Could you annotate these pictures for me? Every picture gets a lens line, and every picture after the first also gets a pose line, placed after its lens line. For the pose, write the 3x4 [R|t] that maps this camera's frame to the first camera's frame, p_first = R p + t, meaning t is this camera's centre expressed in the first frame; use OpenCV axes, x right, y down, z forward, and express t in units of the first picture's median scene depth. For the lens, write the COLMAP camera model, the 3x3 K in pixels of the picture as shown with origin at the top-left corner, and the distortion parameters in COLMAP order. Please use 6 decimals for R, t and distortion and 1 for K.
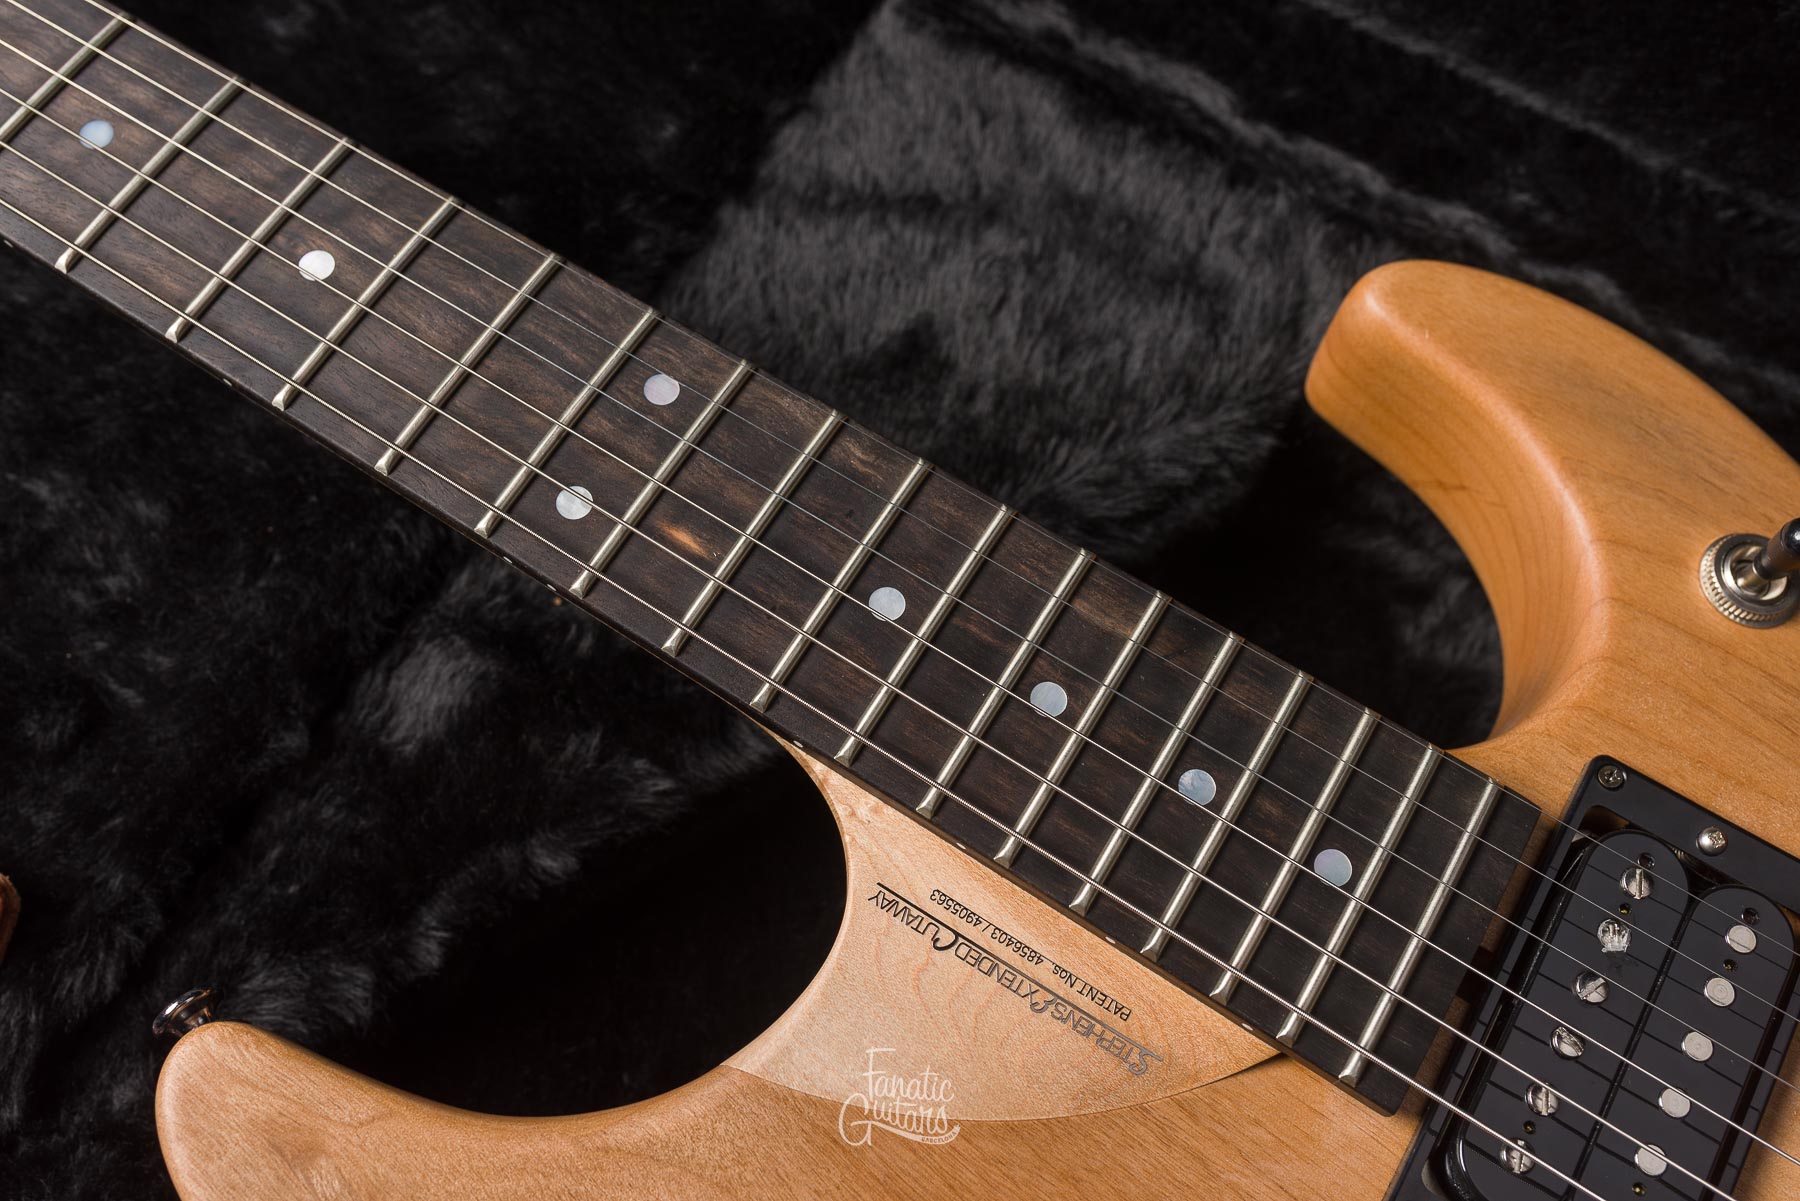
lens RADIAL K [[1795.5, 0, 900.0], [0, 1795.5, 600.5], [0, 0, 1]] dist [-0.000871, 0.007930]
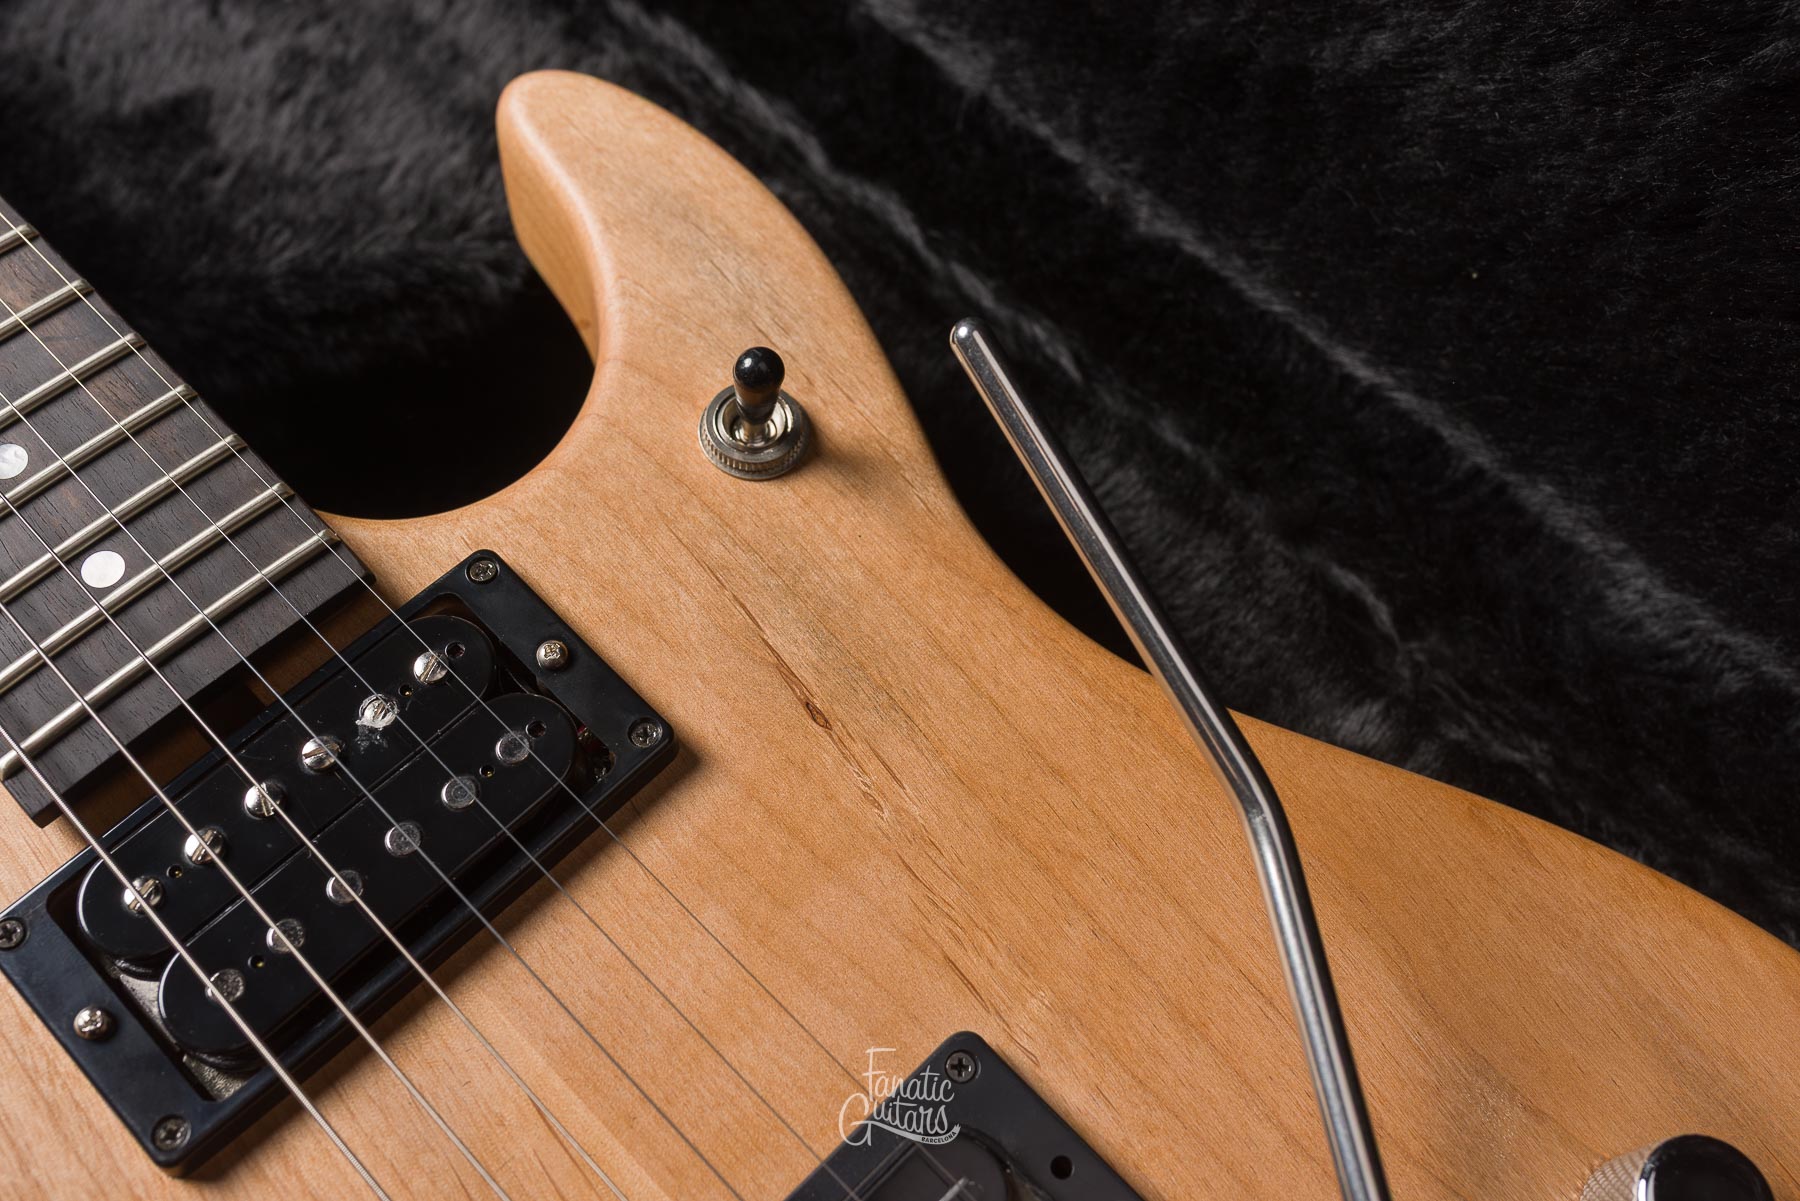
lens RADIAL K [[1819.8, 0, 900.0], [0, 1819.8, 600.5], [0, 0, 1]] dist [-0.000017, 0.008618]
pose [[0.972150, 0.218371, -0.085075, 0.529649], [-0.225869, 0.969841, -0.091609, 0.116185], [0.062505, 0.108273, 0.992154, 0.075895]]
